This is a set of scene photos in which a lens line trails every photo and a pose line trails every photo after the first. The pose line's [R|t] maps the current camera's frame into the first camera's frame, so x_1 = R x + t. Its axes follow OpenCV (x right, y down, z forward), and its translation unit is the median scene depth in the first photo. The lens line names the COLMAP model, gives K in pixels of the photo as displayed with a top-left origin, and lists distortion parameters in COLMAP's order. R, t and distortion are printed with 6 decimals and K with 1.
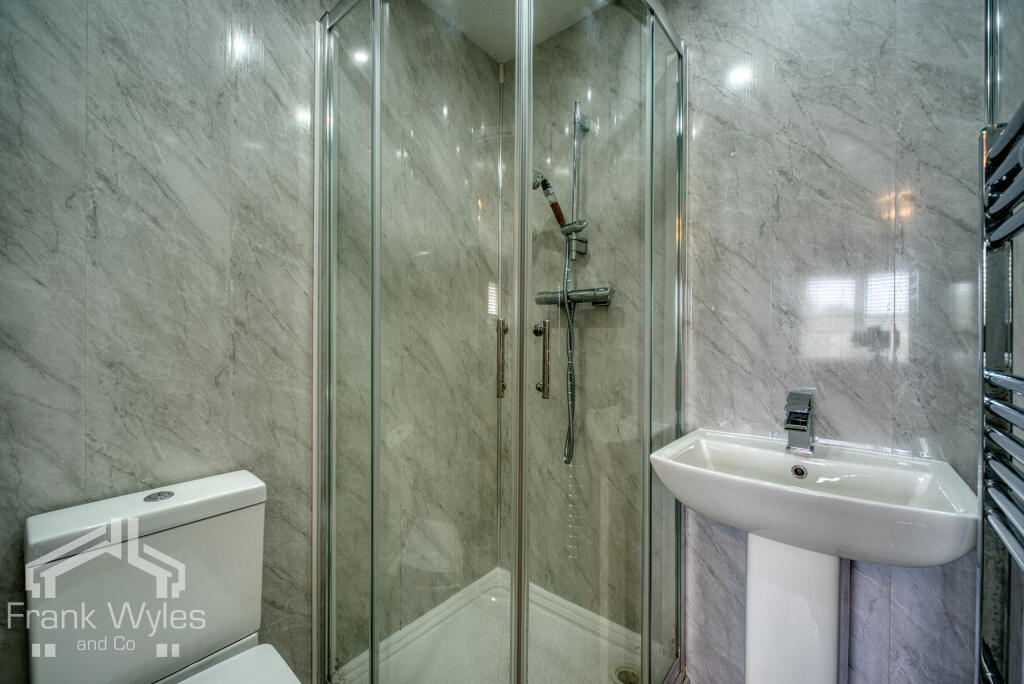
lens RADIAL K [[418.0, 0, 512.3], [0, 418.0, 337.7], [0, 0, 1]] dist [0.003356, 0.000325]
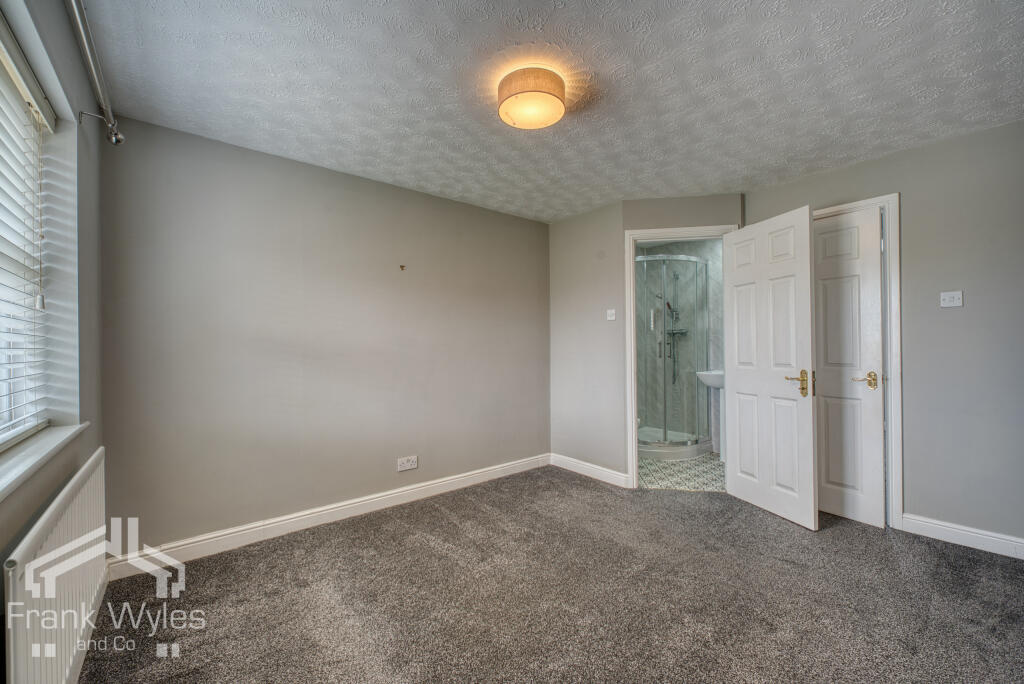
lens RADIAL K [[418.0, 0, 508.5], [0, 418.0, 345.4], [0, 0, 1]] dist [0.003356, 0.000325]
pose [[0.981985, -0.011664, -0.188599, -0.493518], [0.009856, 0.999896, -0.010518, 0.023808], [0.188702, 0.008470, 0.981998, -2.361878]]
